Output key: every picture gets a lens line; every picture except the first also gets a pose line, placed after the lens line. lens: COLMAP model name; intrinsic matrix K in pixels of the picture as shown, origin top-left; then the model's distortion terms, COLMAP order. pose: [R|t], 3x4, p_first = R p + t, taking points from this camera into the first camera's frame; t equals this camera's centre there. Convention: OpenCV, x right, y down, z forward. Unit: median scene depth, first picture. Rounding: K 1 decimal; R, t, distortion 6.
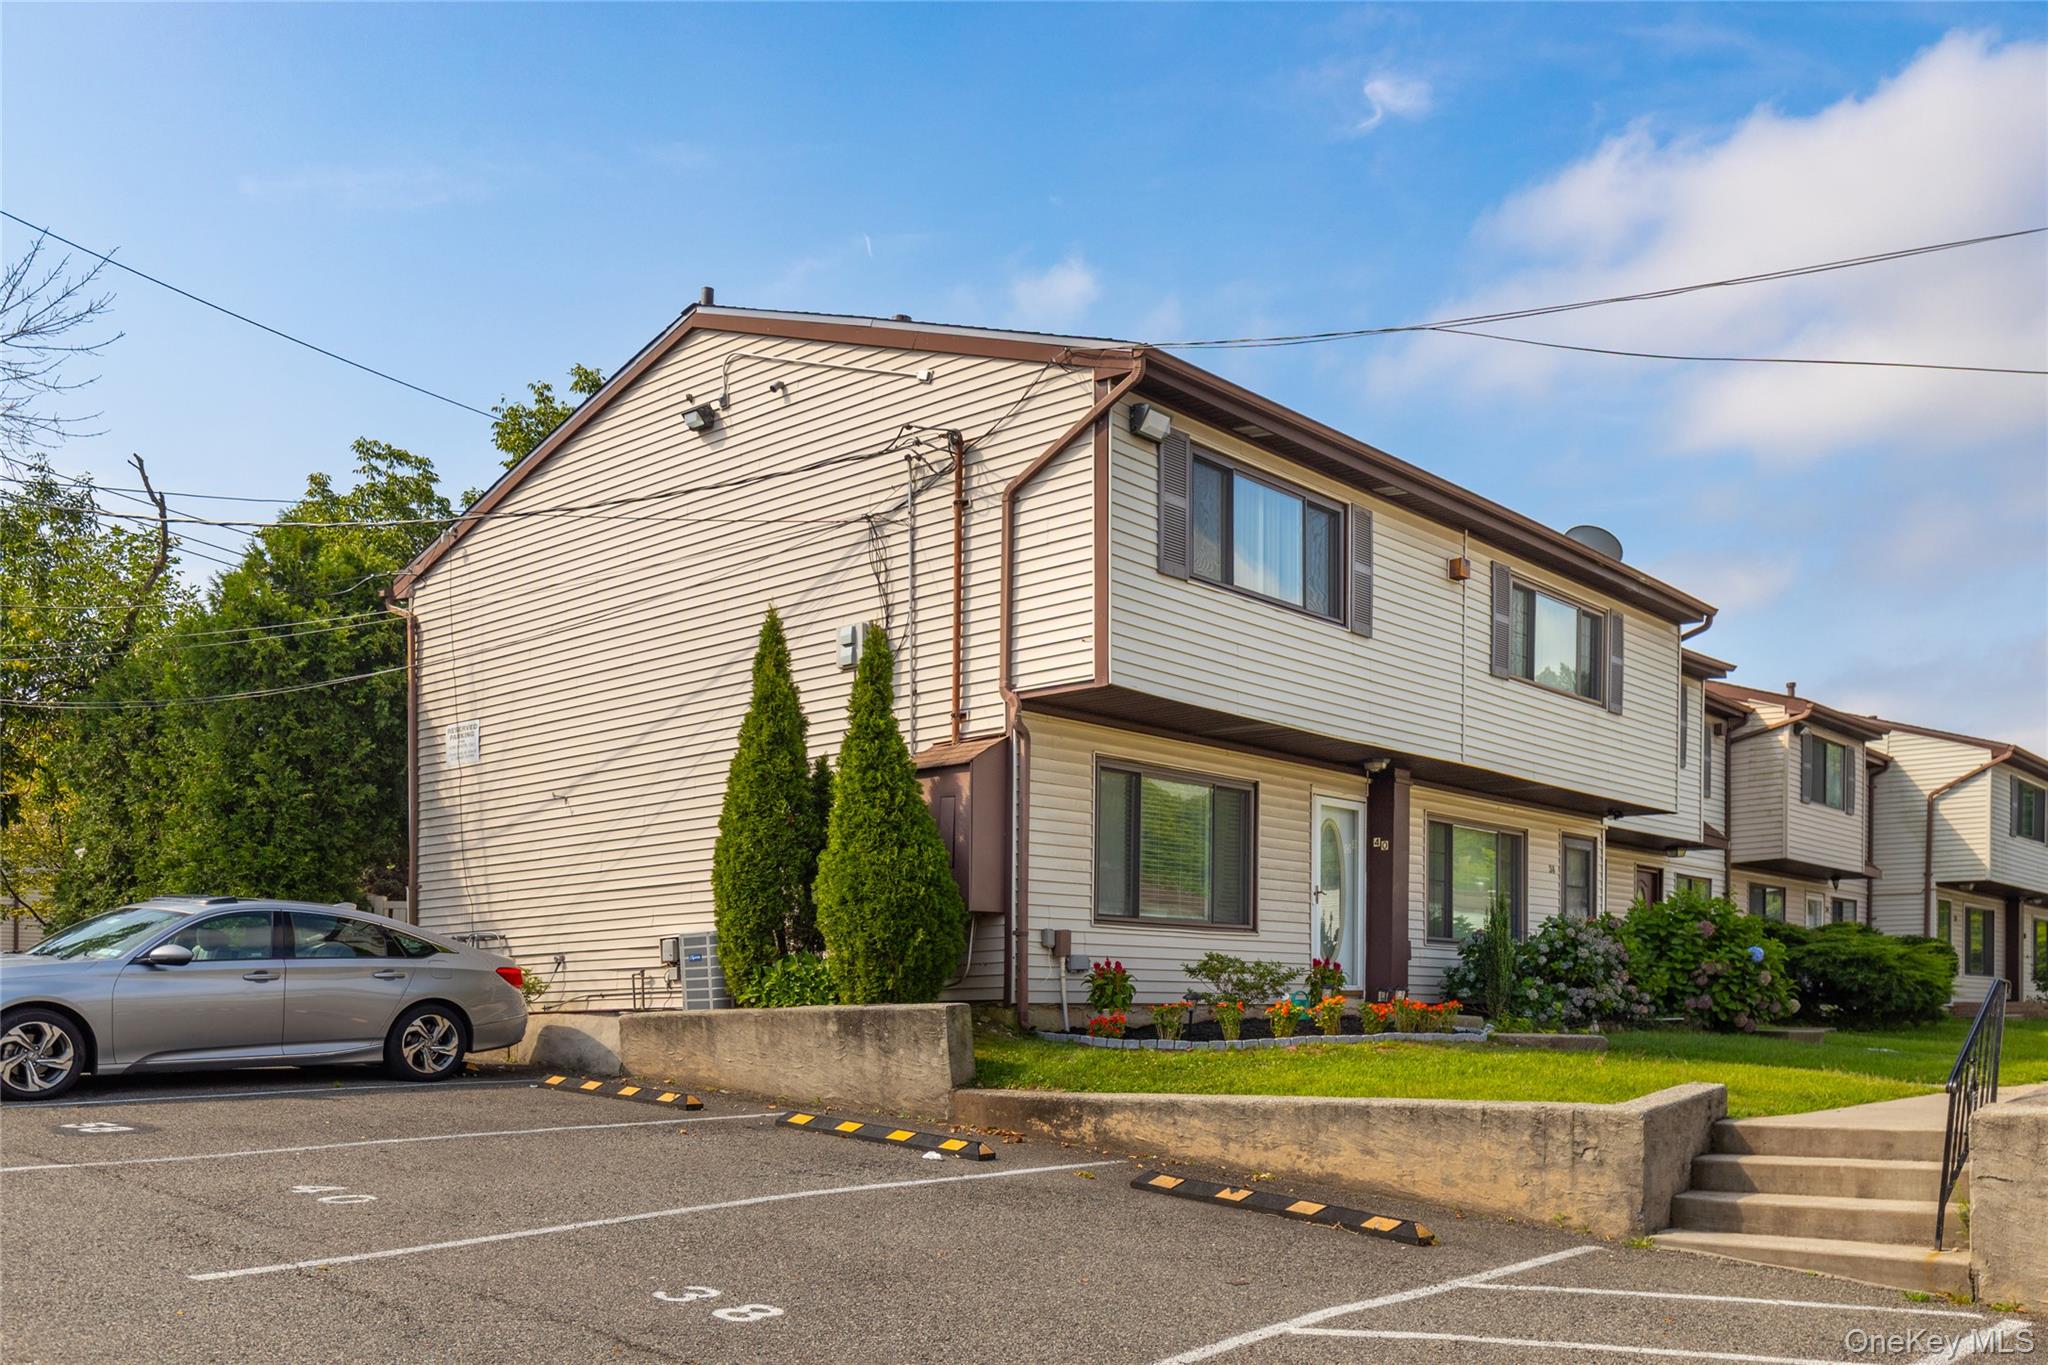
lens RADIAL K [[1696.4, 0, 1024.0], [0, 1696.4, 682.5], [0, 0, 1]] dist [-0.001675, 0.007931]
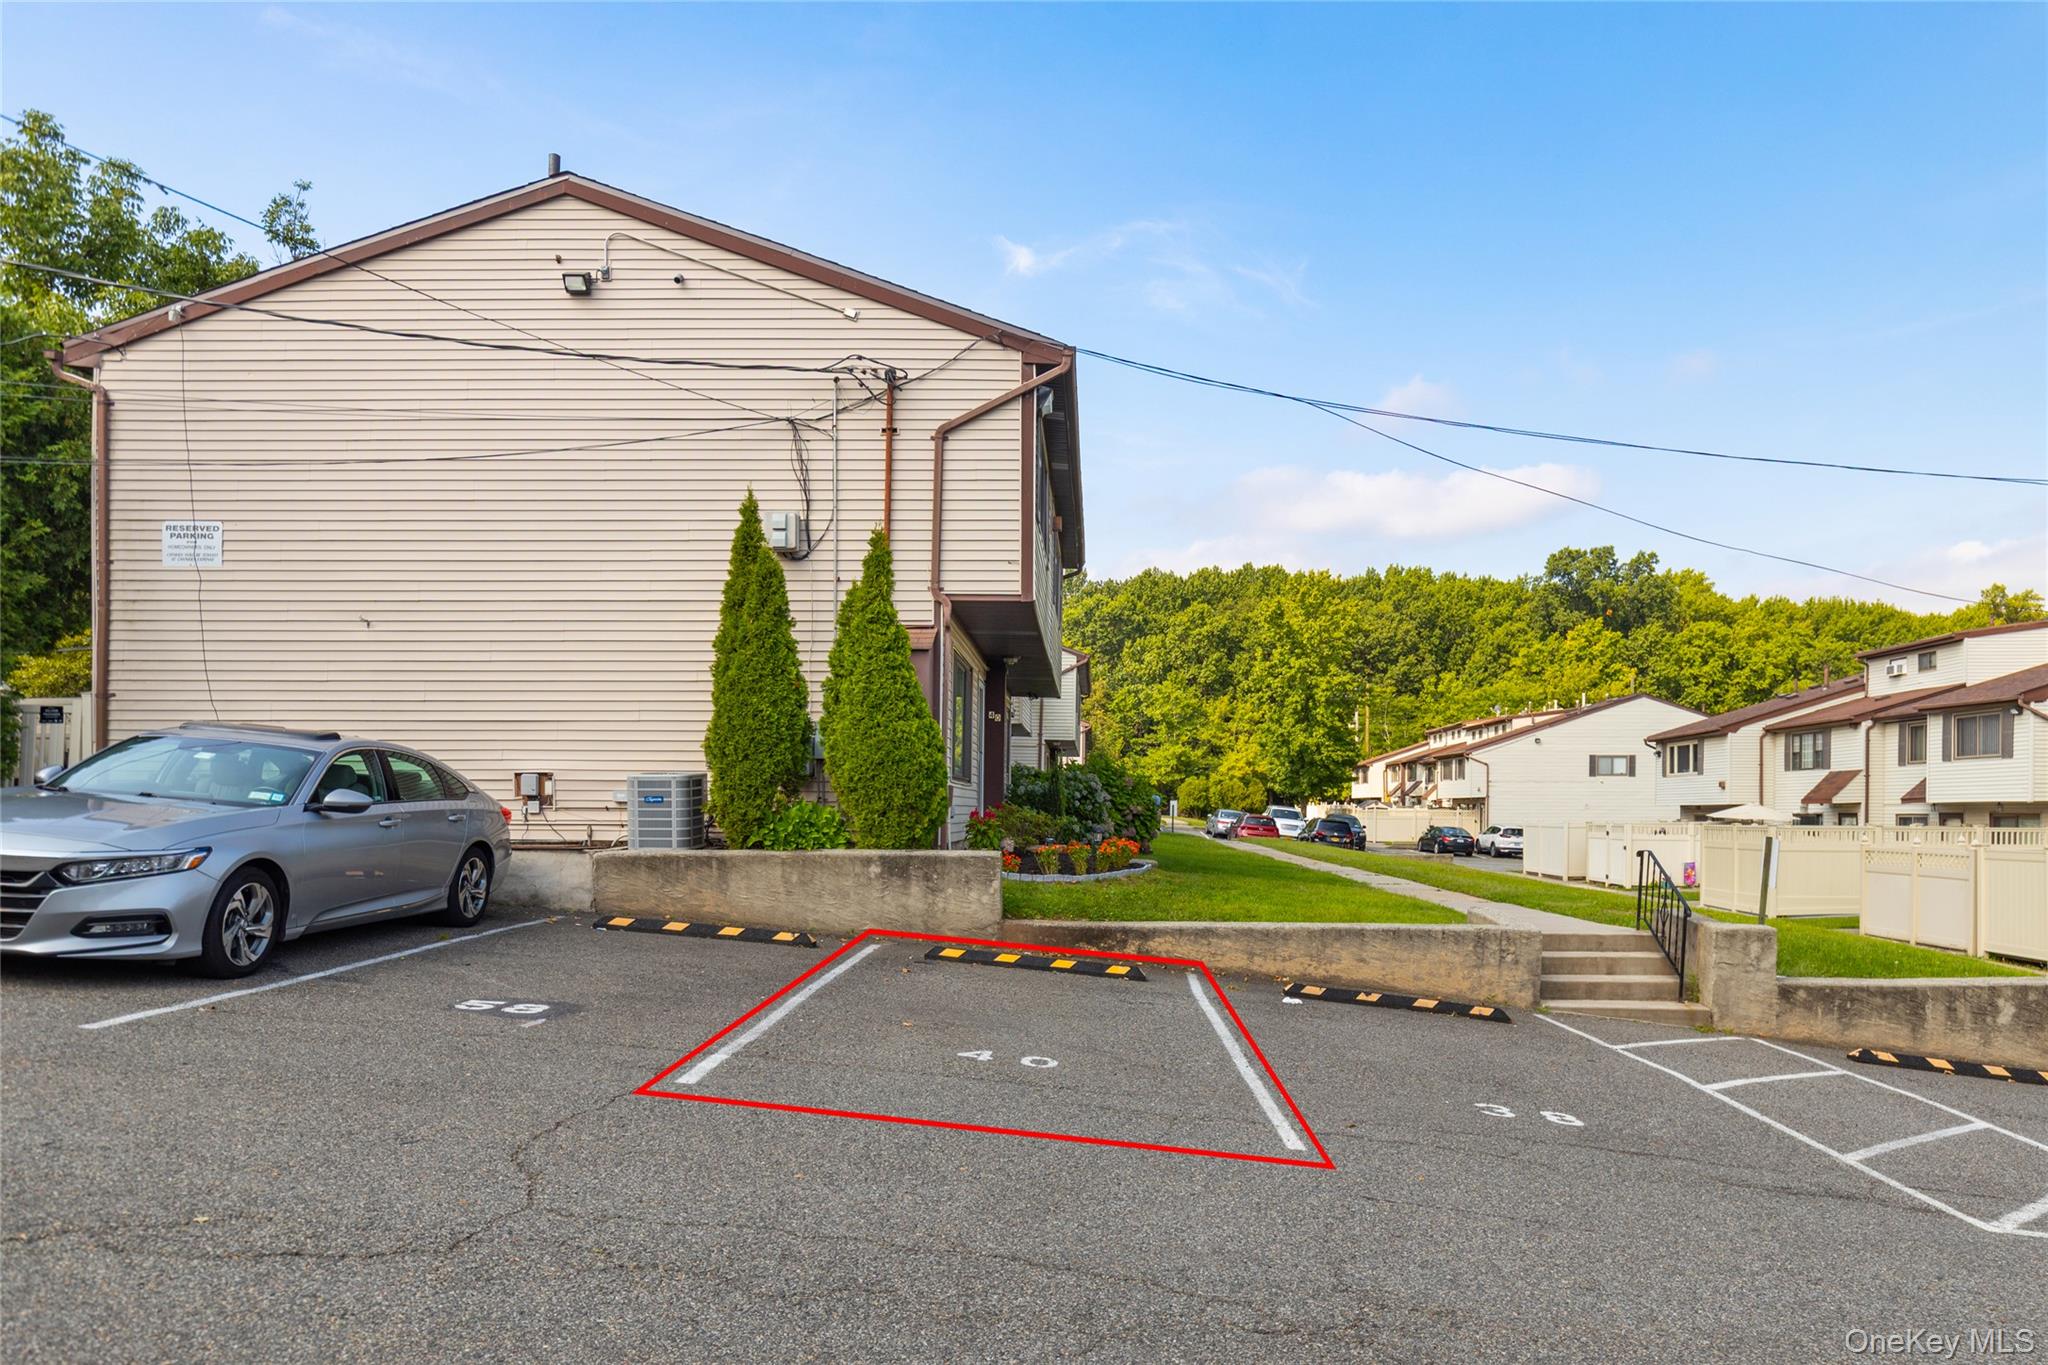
lens RADIAL K [[1330.5, 0, 1028.9], [0, 1330.5, 551.0], [0, 0, 1]] dist [0.003054, -0.000655]
pose [[0.771988, 0.138209, 0.620430, -0.616579], [-0.142165, 0.988891, -0.043396, 0.008738], [-0.619536, -0.054702, 0.783060, 0.213526]]
